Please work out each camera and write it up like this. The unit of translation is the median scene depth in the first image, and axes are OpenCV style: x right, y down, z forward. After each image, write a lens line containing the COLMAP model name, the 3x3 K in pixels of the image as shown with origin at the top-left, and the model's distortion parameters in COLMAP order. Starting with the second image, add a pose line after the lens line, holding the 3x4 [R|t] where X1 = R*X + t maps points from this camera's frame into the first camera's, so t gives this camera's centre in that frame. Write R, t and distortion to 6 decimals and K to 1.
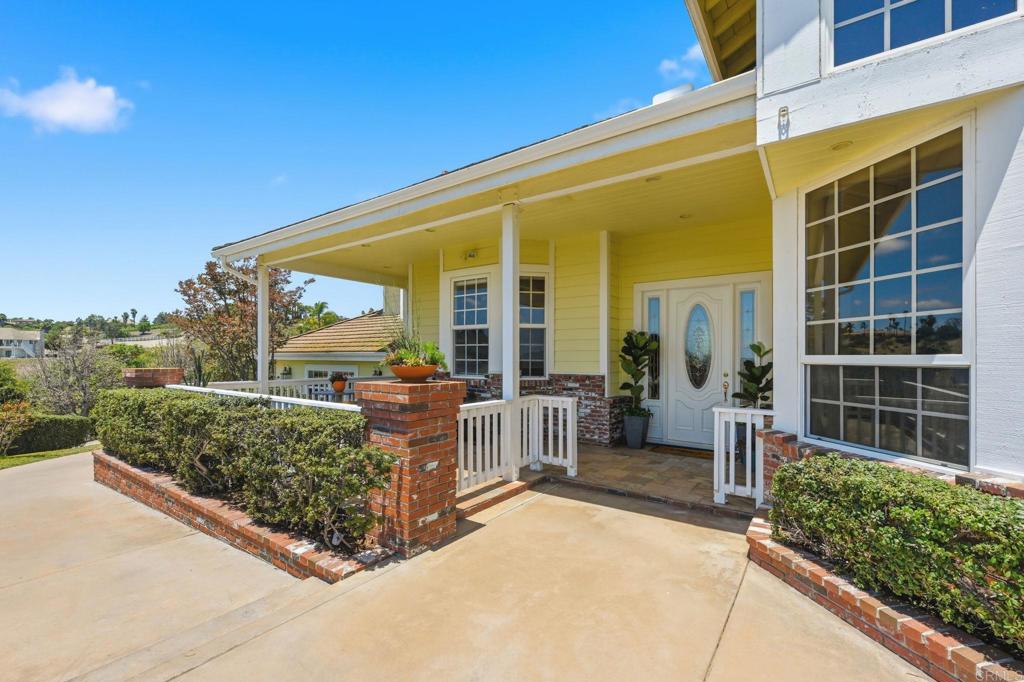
lens RADIAL K [[427.1, 0, 510.2], [0, 427.1, 358.5], [0, 0, 1]] dist [-0.000906, -0.000047]
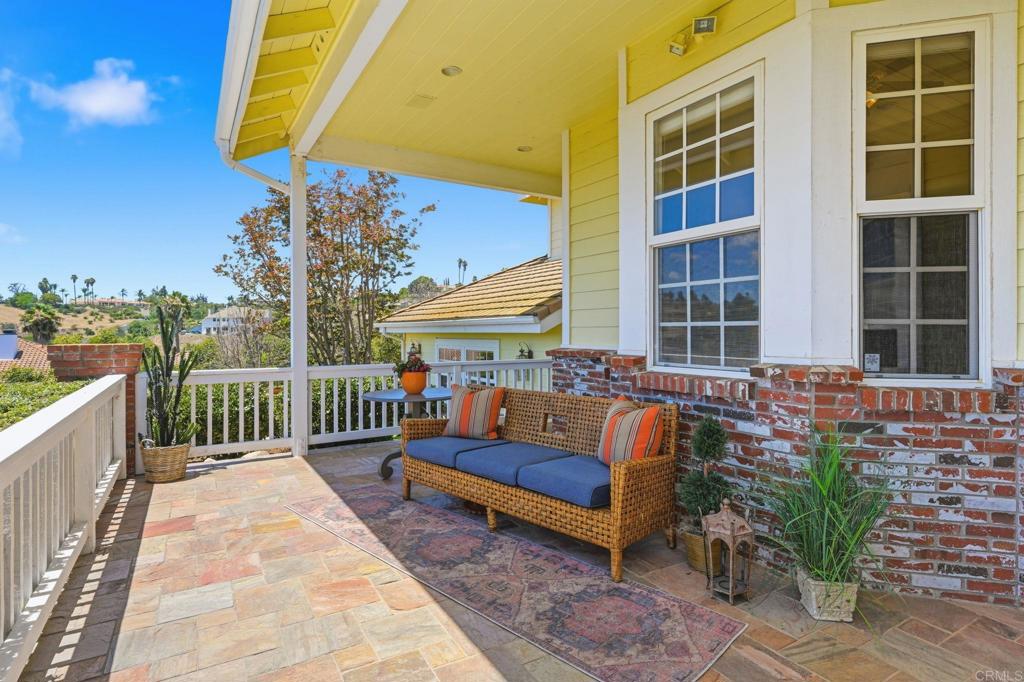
lens RADIAL K [[526.3, 0, 511.1], [0, 526.3, 336.0], [0, 0, 1]] dist [-0.001151, 0.000208]
pose [[0.913552, -0.003664, -0.406706, -0.059212], [0.005655, 0.999977, 0.003694, 0.011197], [0.406683, -0.005674, 0.913552, 0.527386]]
